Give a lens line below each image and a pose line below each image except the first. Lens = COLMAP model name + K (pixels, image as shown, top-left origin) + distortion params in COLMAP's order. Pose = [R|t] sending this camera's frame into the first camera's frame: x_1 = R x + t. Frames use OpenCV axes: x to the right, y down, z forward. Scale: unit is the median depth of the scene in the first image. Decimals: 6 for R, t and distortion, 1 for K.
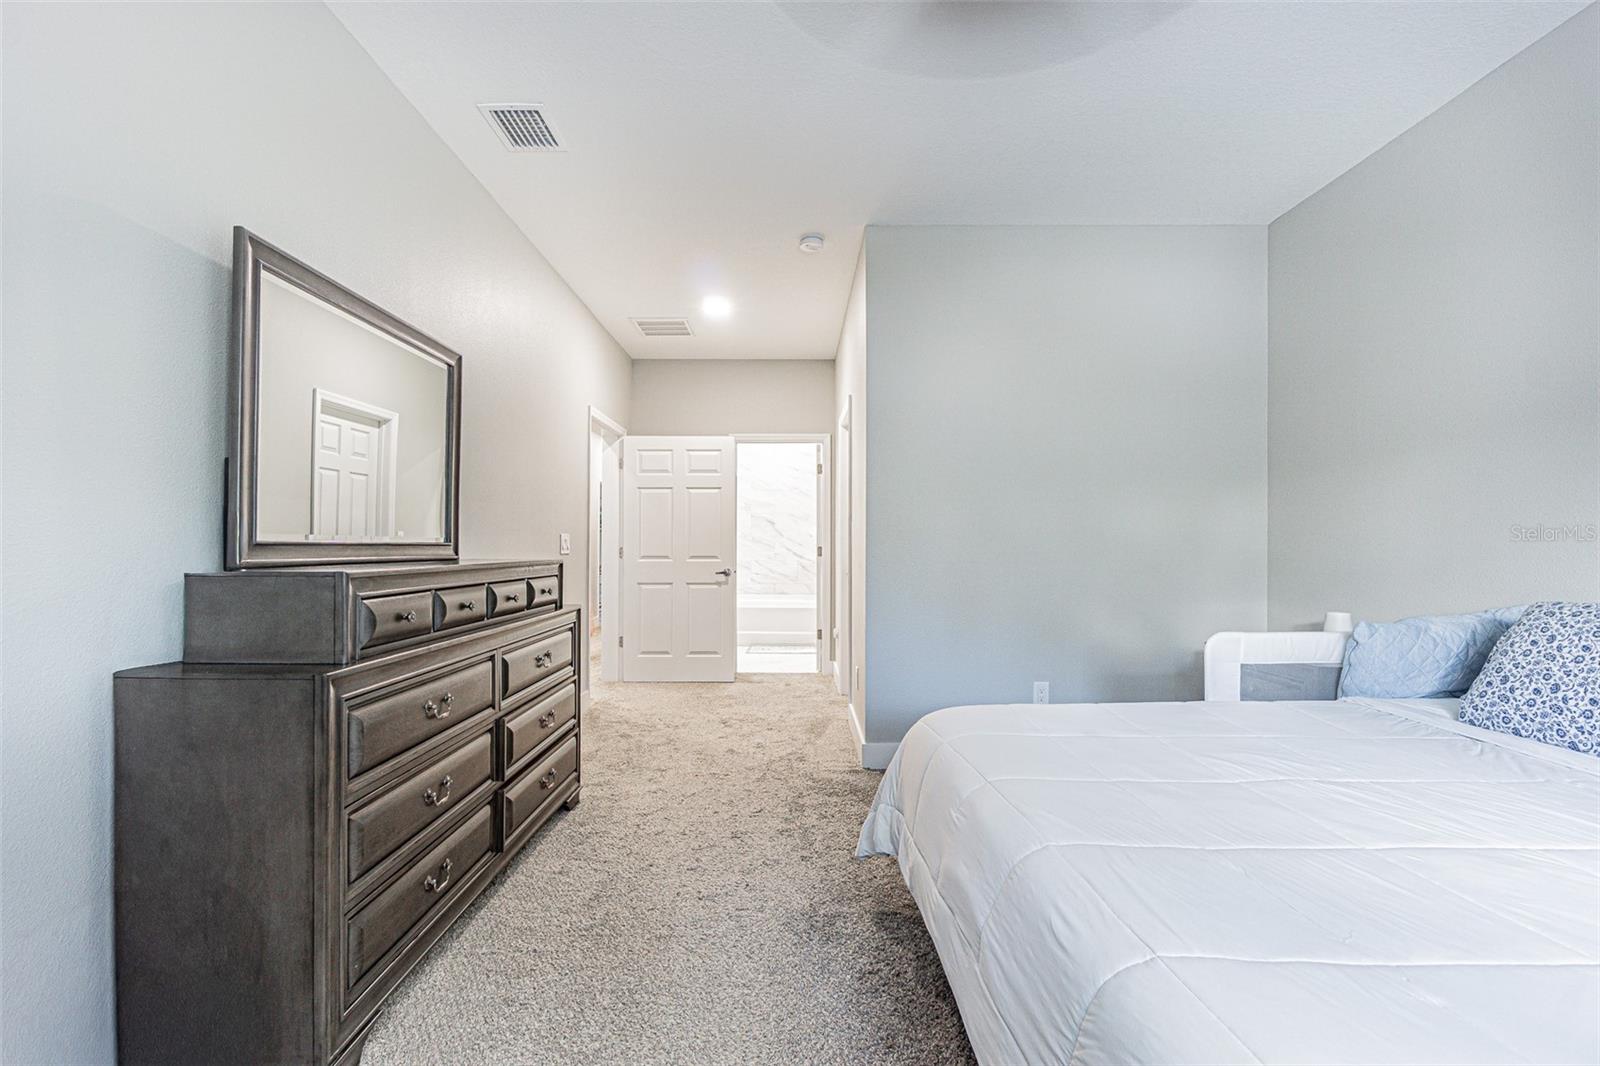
lens RADIAL K [[711.1, 0, 797.9], [0, 711.1, 534.9], [0, 0, 1]] dist [-0.003056, -0.000246]
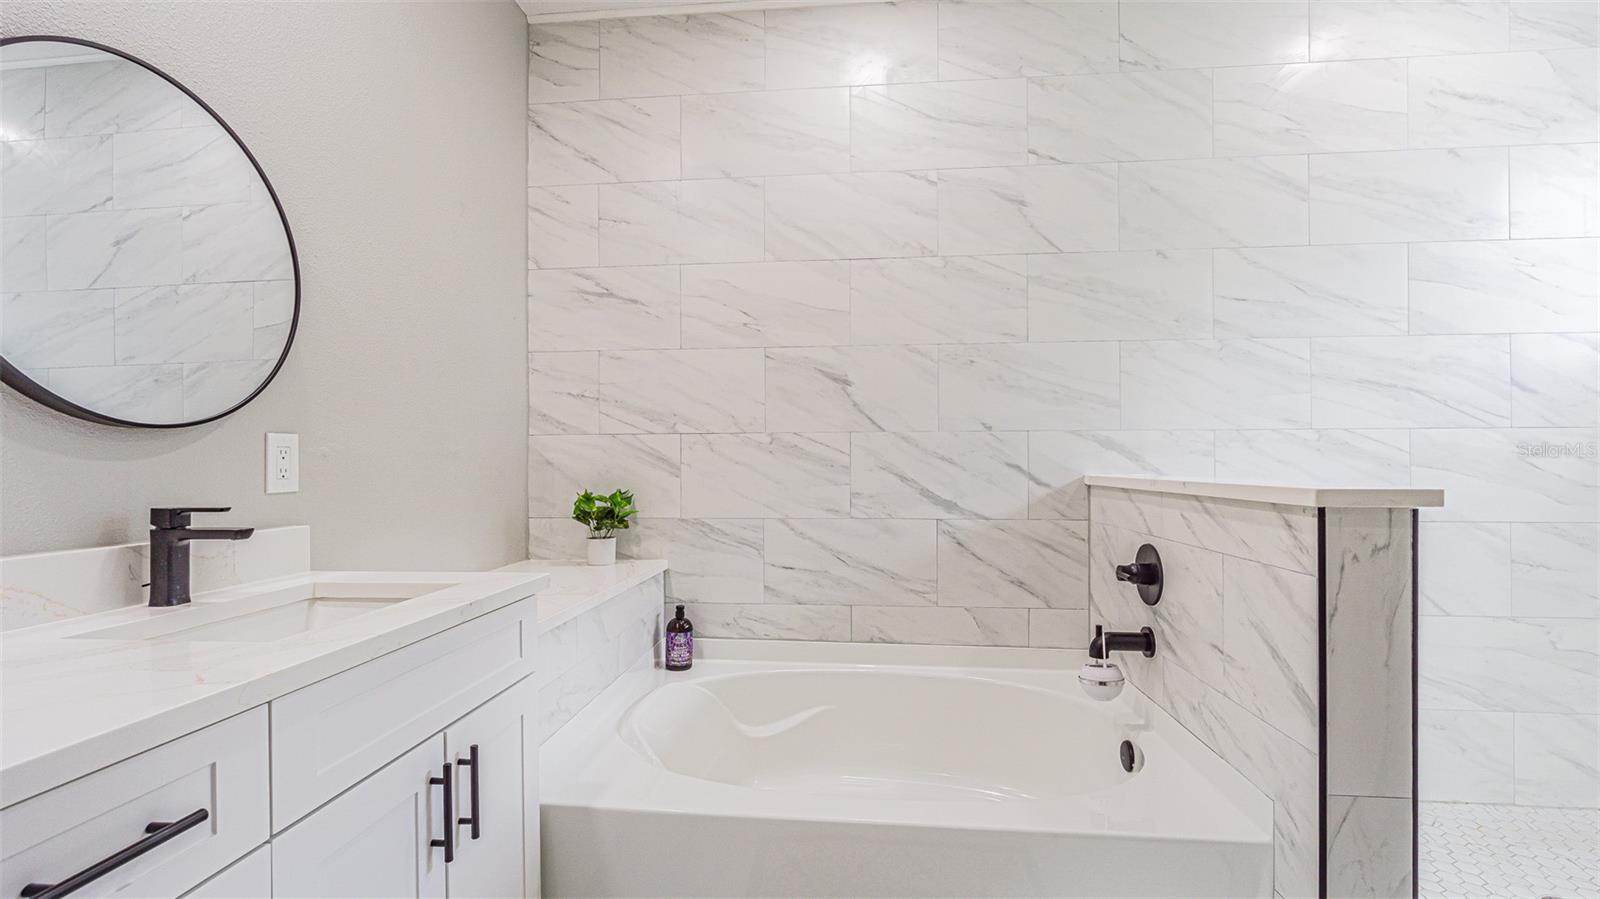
lens RADIAL K [[683.1, 0, 799.7], [0, 683.1, 455.8], [0, 0, 1]] dist [0.000016, 0.000000]
pose [[0.995356, -0.004674, -0.096145, -0.027196], [0.005716, 0.999928, 0.010560, 0.009166], [0.096088, -0.011061, 0.995311, 0.739306]]
